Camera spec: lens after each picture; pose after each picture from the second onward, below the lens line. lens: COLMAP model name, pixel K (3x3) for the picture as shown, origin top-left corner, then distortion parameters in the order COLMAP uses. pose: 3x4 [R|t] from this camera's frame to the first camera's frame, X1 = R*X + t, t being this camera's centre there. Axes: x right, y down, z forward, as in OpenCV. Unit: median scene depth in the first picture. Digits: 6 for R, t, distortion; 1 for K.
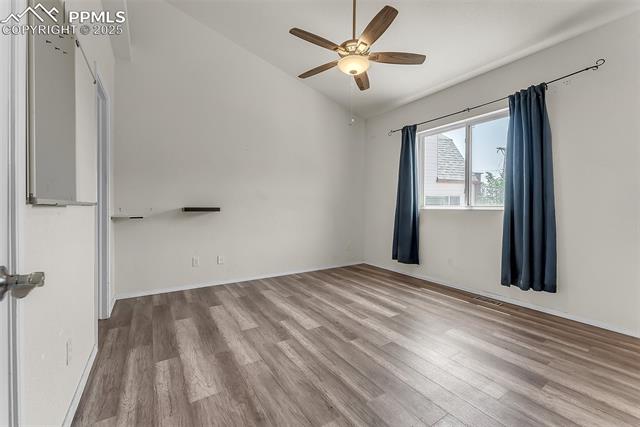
lens RADIAL K [[253.6, 0, 319.3], [0, 253.6, 216.1], [0, 0, 1]] dist [0.005316, 0.000434]
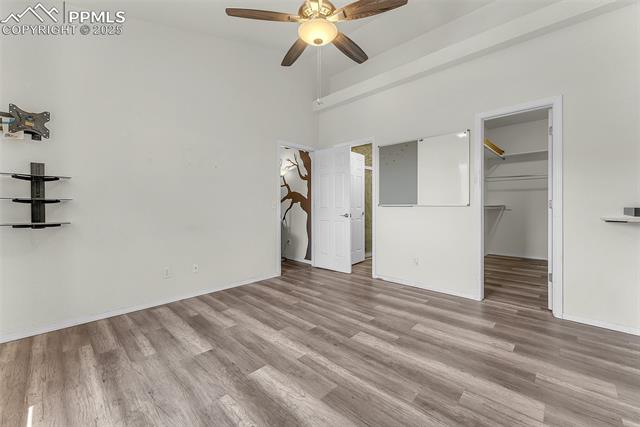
lens RADIAL K [[253.6, 0, 319.1], [0, 253.6, 209.2], [0, 0, 1]] dist [0.005316, 0.000434]
pose [[-0.974421, -0.004058, -0.224696, 0.327043], [-0.012688, 0.999236, 0.036978, -0.054060], [0.224374, 0.038883, -0.973727, 1.870738]]
